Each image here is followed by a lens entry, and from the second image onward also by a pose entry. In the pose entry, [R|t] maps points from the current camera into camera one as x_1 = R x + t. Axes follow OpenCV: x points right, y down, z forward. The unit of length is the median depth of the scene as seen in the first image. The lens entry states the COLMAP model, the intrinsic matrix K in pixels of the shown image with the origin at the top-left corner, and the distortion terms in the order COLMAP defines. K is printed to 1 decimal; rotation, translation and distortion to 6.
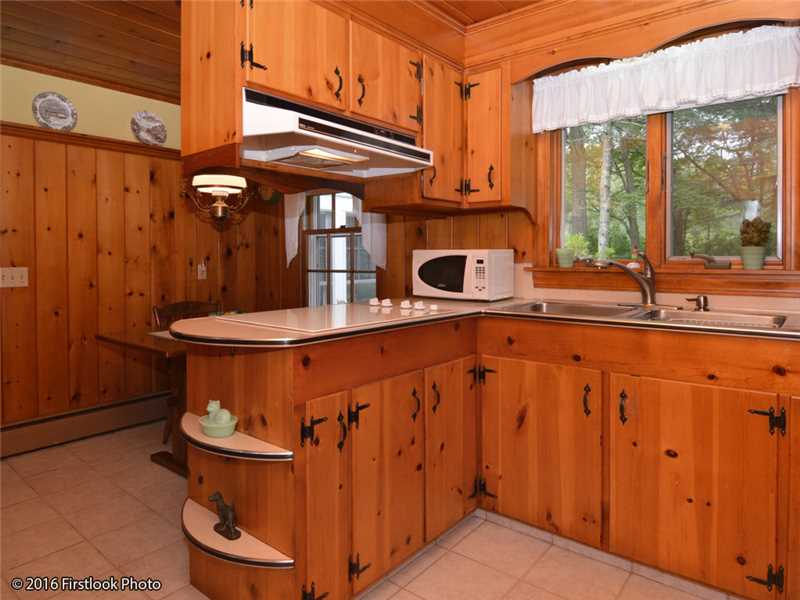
lens RADIAL K [[509.9, 0, 398.0], [0, 509.9, 285.7], [0, 0, 1]] dist [0.000374, -0.000949]
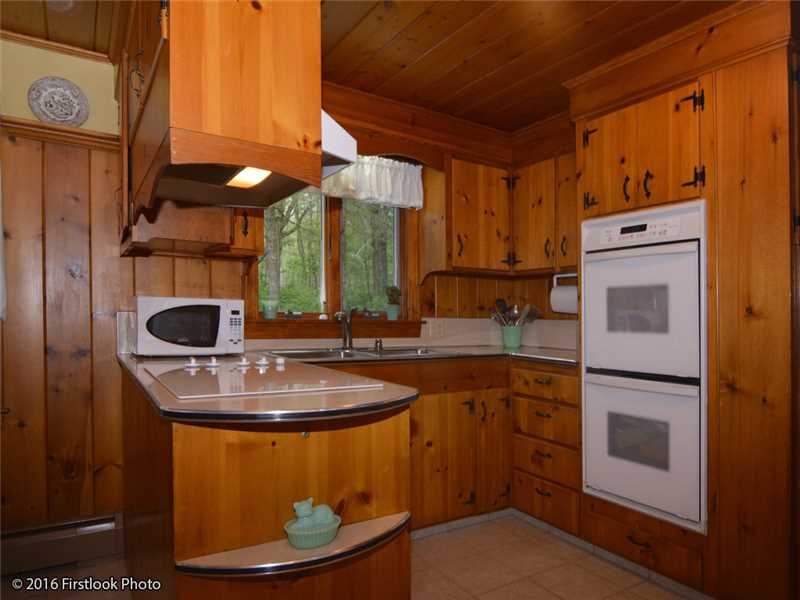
lens RADIAL K [[547.6, 0, 399.3], [0, 547.6, 320.5], [0, 0, 1]] dist [-0.005808, -0.005365]
pose [[0.290796, -0.001105, 0.956785, -0.698705], [0.038303, 0.999211, -0.010487, -0.010466], [-0.956018, 0.039697, 0.290609, 0.421045]]
